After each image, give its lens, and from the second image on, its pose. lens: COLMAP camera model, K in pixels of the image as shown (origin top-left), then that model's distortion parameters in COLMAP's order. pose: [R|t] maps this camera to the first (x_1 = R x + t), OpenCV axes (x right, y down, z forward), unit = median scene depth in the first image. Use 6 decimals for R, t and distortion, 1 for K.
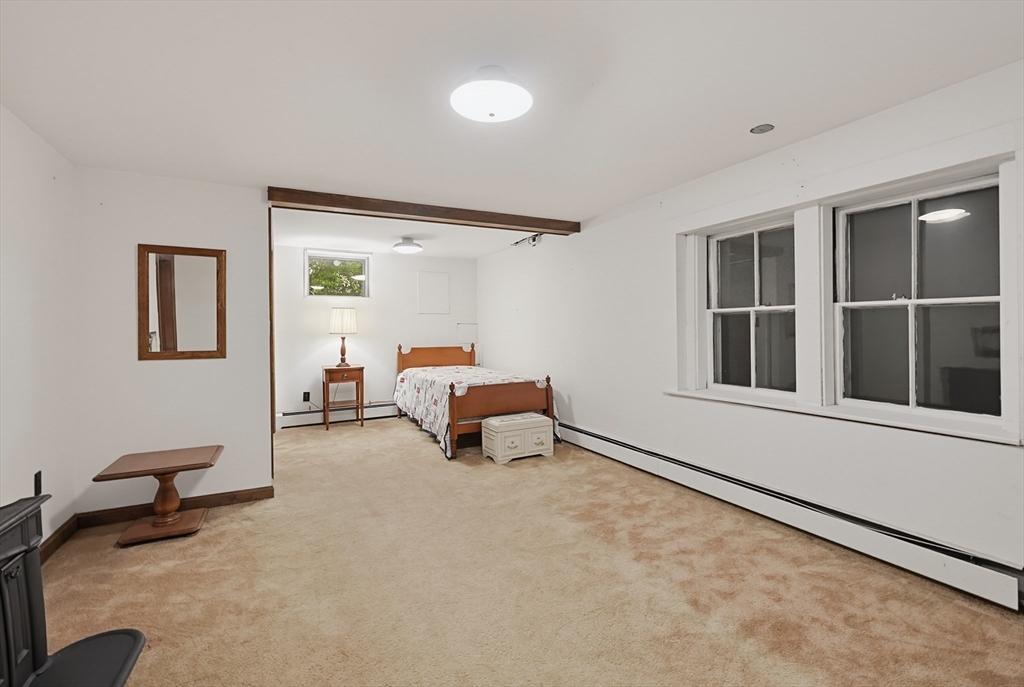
lens RADIAL K [[451.4, 0, 511.5], [0, 451.4, 327.0], [0, 0, 1]] dist [0.001783, 0.000306]
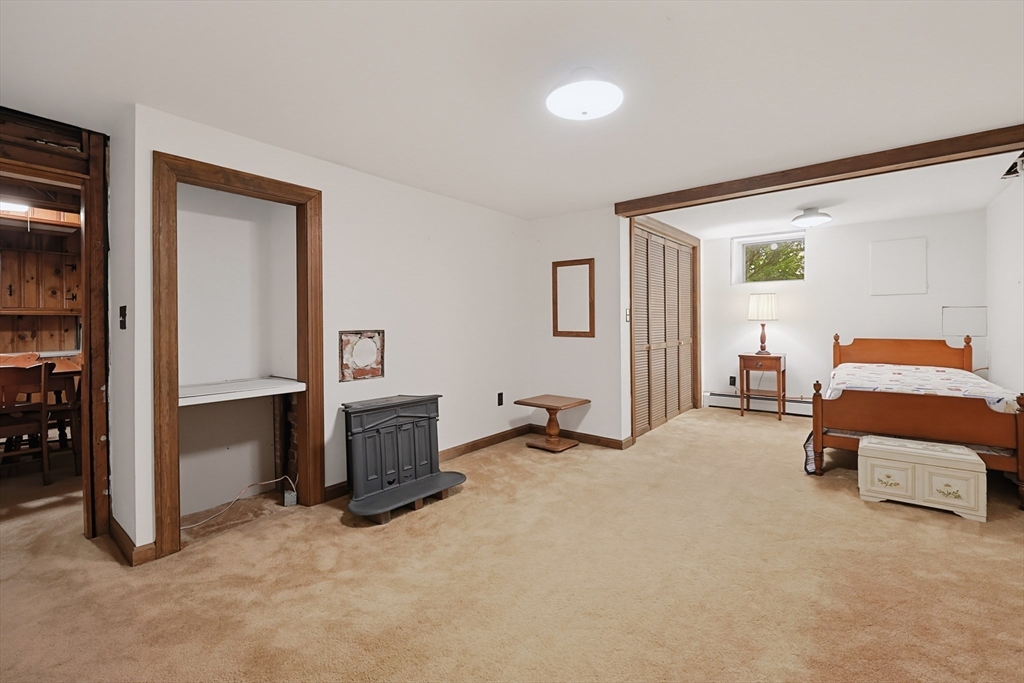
lens RADIAL K [[436.9, 0, 512.3], [0, 436.9, 322.3], [0, 0, 1]] dist [-0.002703, -0.000467]
pose [[0.404367, 0.009446, -0.914548, 0.363906], [0.007816, 0.999874, 0.013783, 0.002614], [0.914563, -0.012721, 0.404242, 0.185897]]
